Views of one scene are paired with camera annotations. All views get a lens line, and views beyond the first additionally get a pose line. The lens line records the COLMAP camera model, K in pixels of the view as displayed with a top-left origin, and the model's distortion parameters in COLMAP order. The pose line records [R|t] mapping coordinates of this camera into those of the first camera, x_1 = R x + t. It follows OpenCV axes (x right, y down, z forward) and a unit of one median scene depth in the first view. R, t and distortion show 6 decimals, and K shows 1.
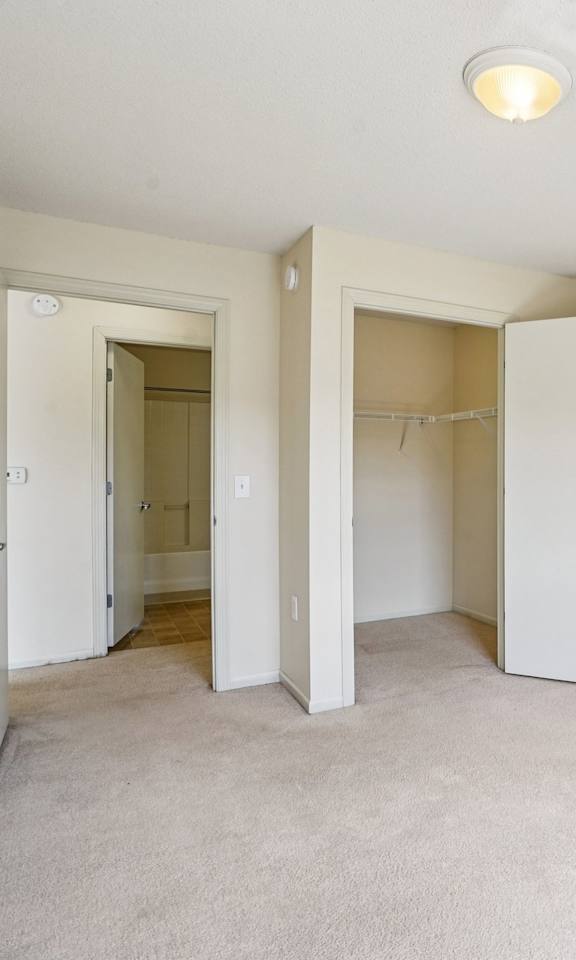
lens RADIAL K [[599.9, 0, 290.0], [0, 599.9, 467.3], [0, 0, 1]] dist [0.004623, 0.001748]
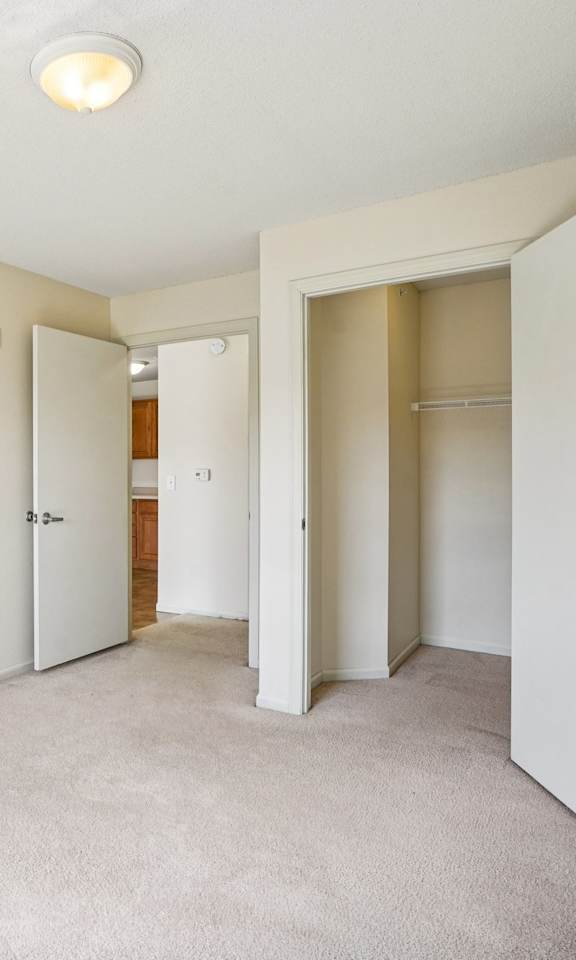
lens RADIAL K [[567.3, 0, 288.8], [0, 567.3, 469.7], [0, 0, 1]] dist [-0.001282, -0.000438]
pose [[0.596175, -0.005047, -0.802839, 0.709914], [0.009475, 0.999955, 0.000750, 0.002573], [0.802799, -0.008054, 0.596196, 0.388003]]
